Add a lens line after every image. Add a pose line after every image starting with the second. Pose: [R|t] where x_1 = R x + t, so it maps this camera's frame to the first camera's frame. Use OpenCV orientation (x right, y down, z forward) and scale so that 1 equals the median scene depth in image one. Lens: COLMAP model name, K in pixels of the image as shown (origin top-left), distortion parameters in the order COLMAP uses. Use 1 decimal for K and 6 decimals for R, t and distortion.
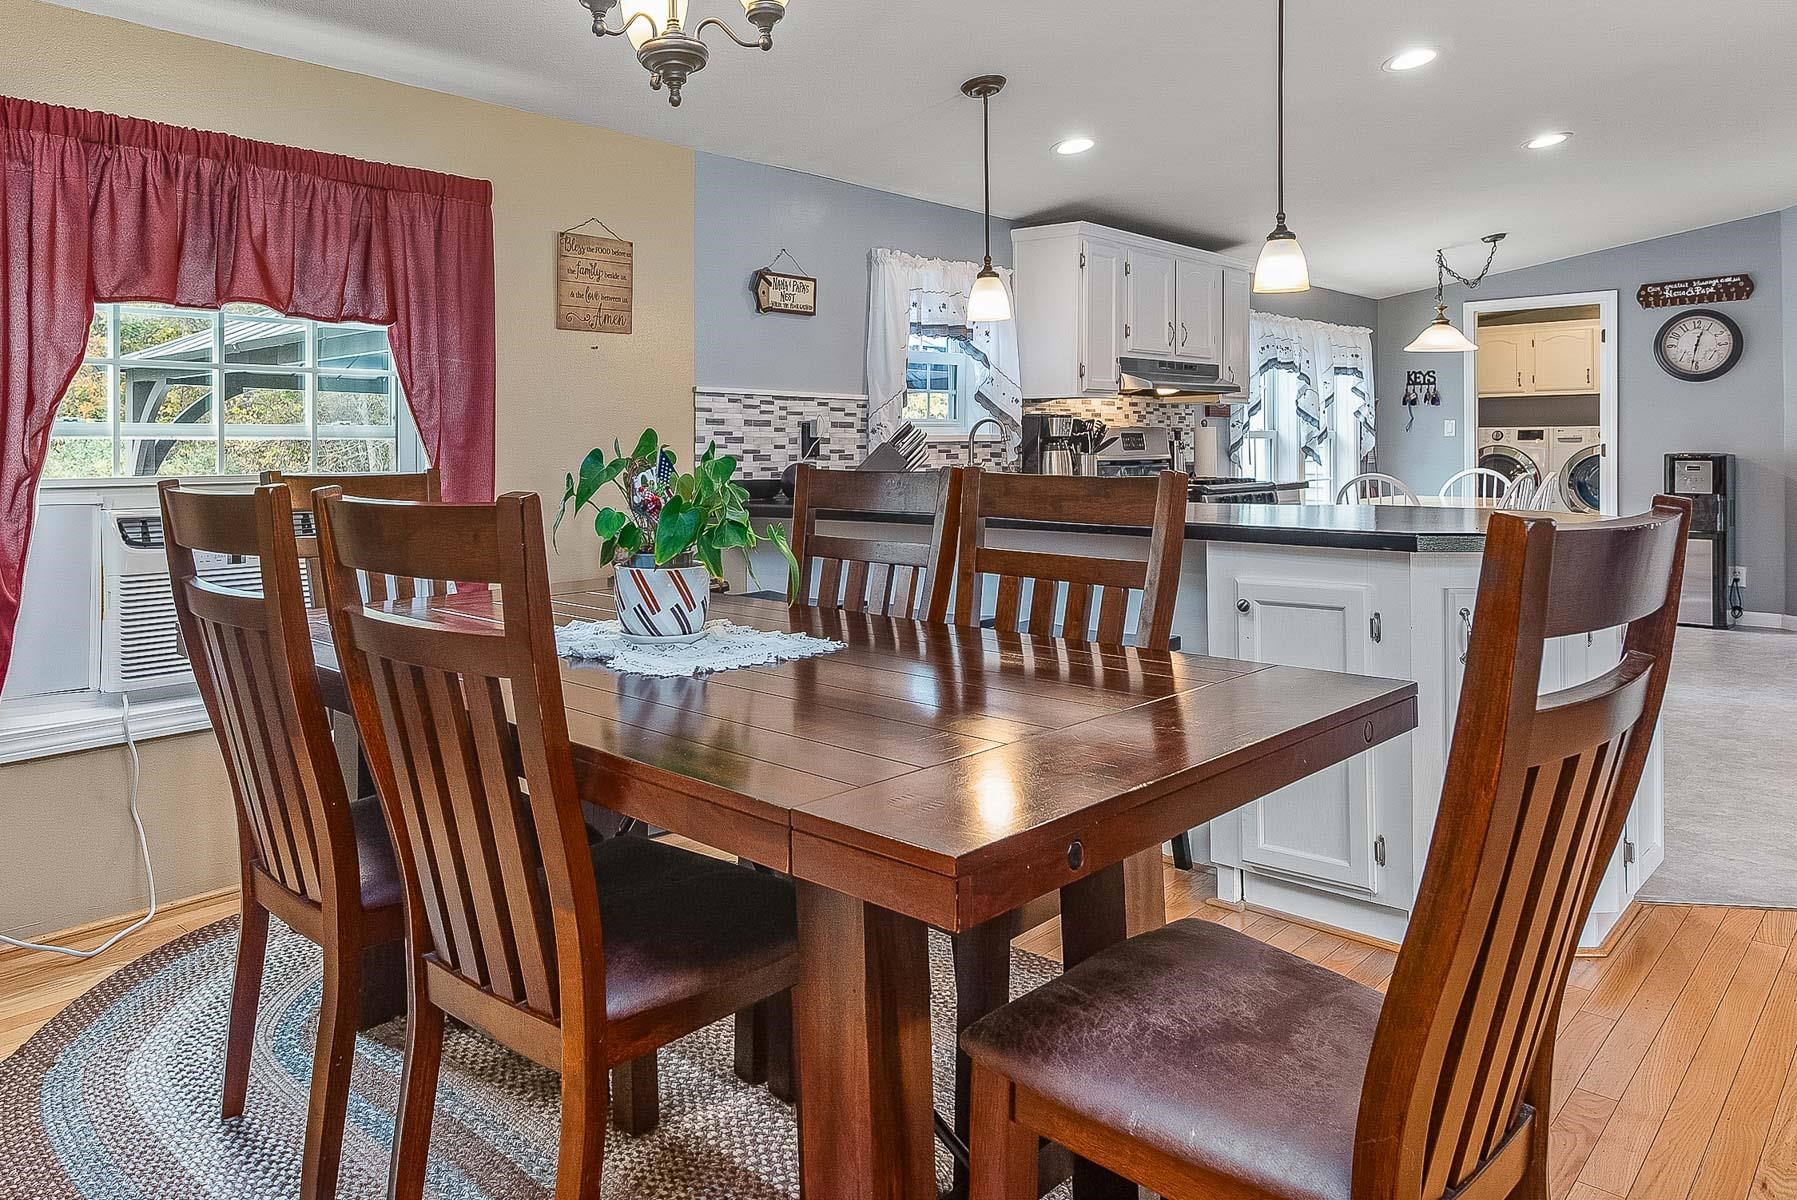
lens RADIAL K [[1284.9, 0, 839.5], [0, 1284.9, 448.9], [0, 0, 1]] dist [0.025535, -0.016258]
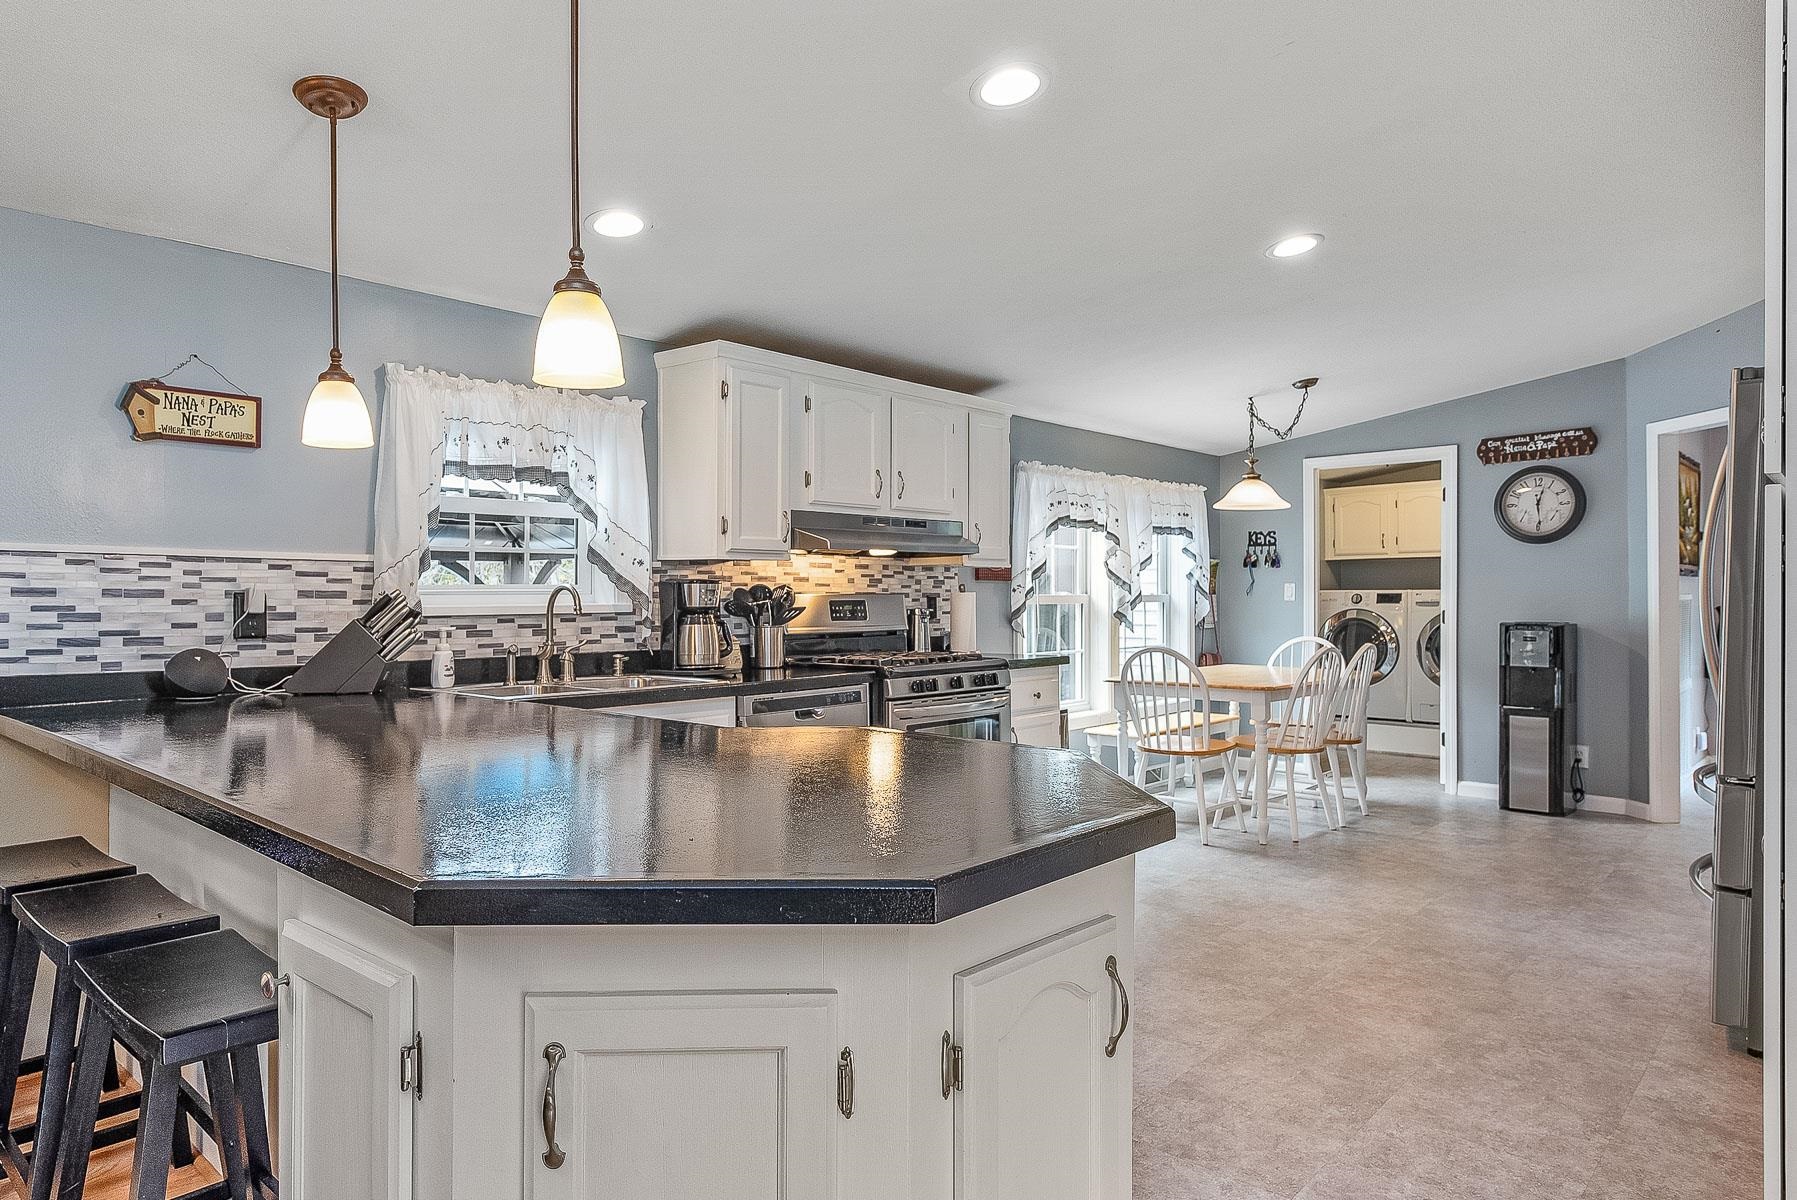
lens RADIAL K [[1124.8, 0, 884.4], [0, 1124.8, 601.7], [0, 0, 1]] dist [0.014094, -0.000965]
pose [[0.999982, 0.004559, 0.003949, 0.201657], [-0.004565, 0.999988, 0.001546, -0.010353], [-0.003942, -0.001564, 0.999991, 0.205498]]
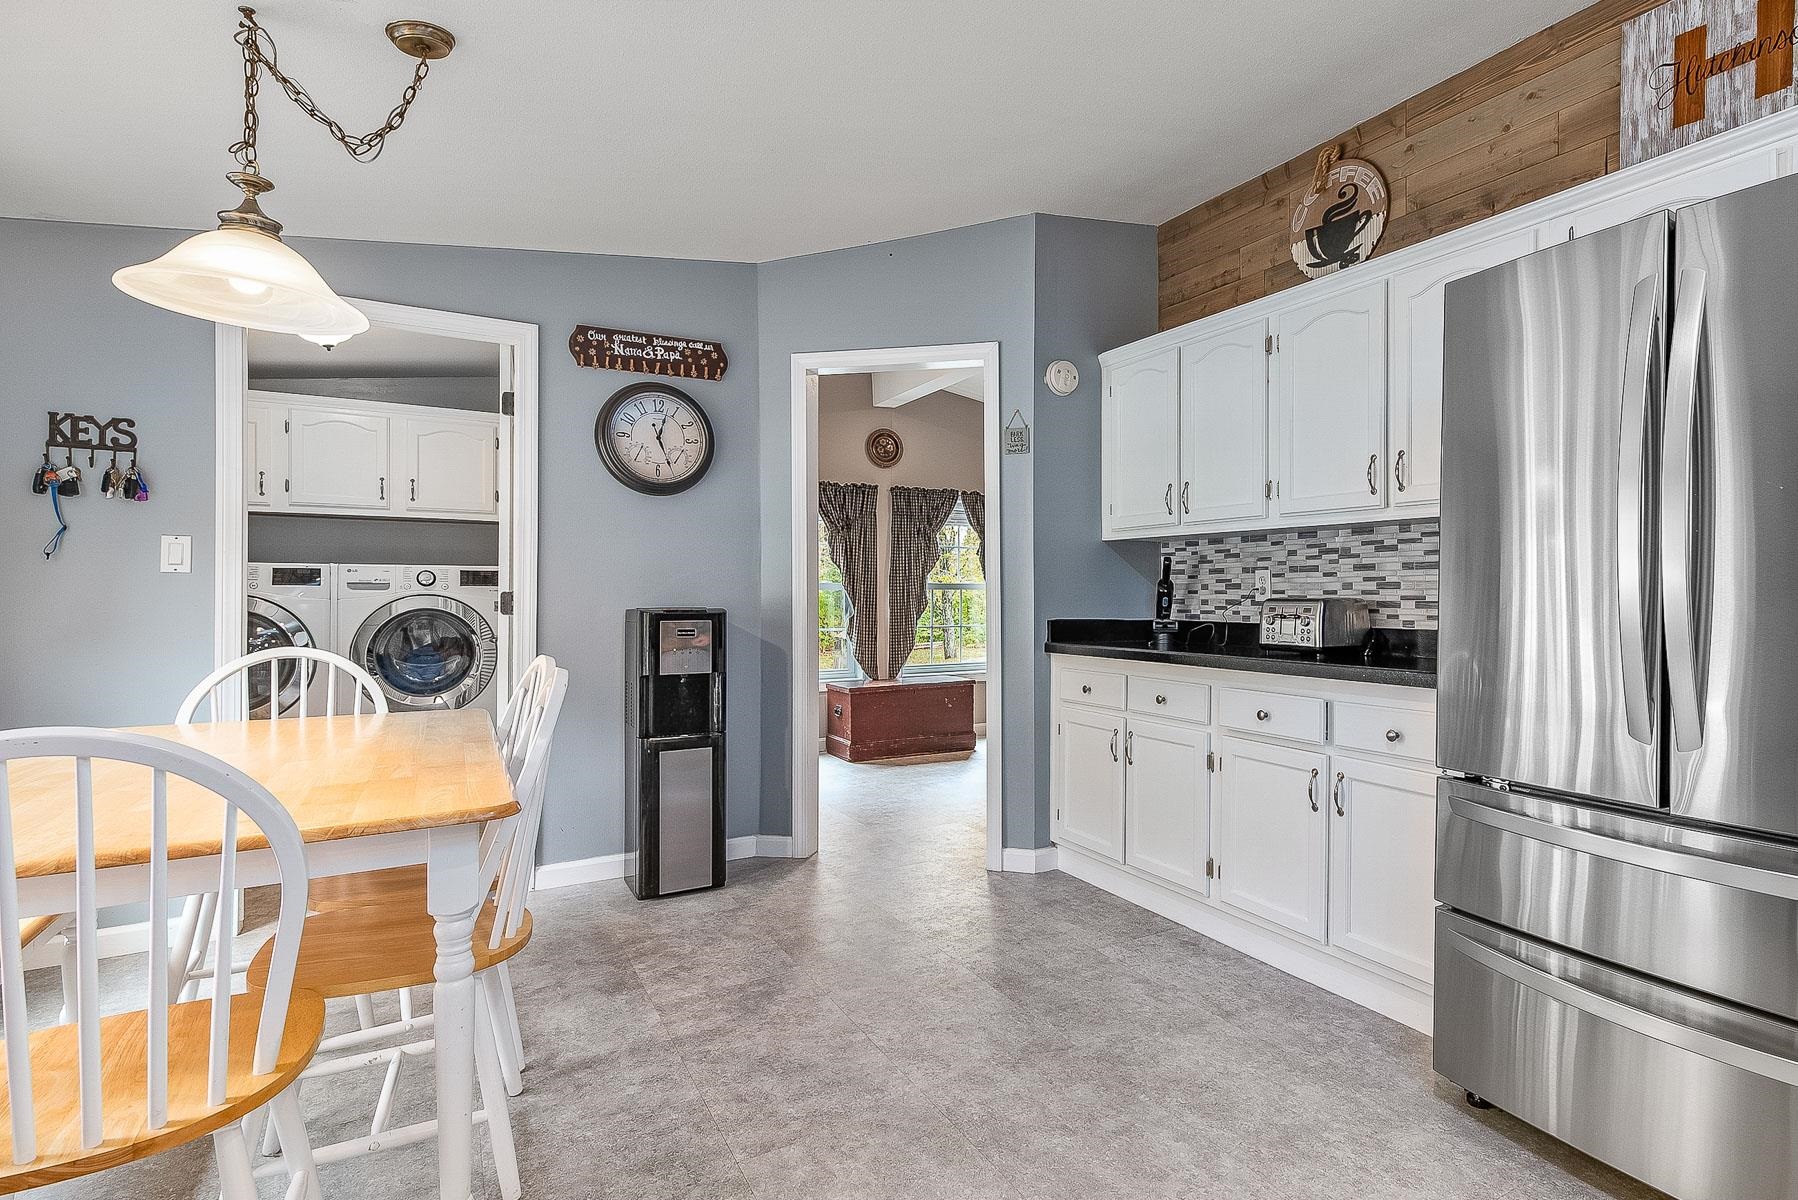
lens RADIAL K [[832.7, 0, 910.3], [0, 832.7, 594.0], [0, 0, 1]] dist [0.003746, -0.000401]
pose [[0.272922, 0.002982, 0.962032, 0.312810], [0.001693, 0.999992, -0.003580, -0.001779], [-0.962035, 0.002605, 0.272915, 0.798134]]
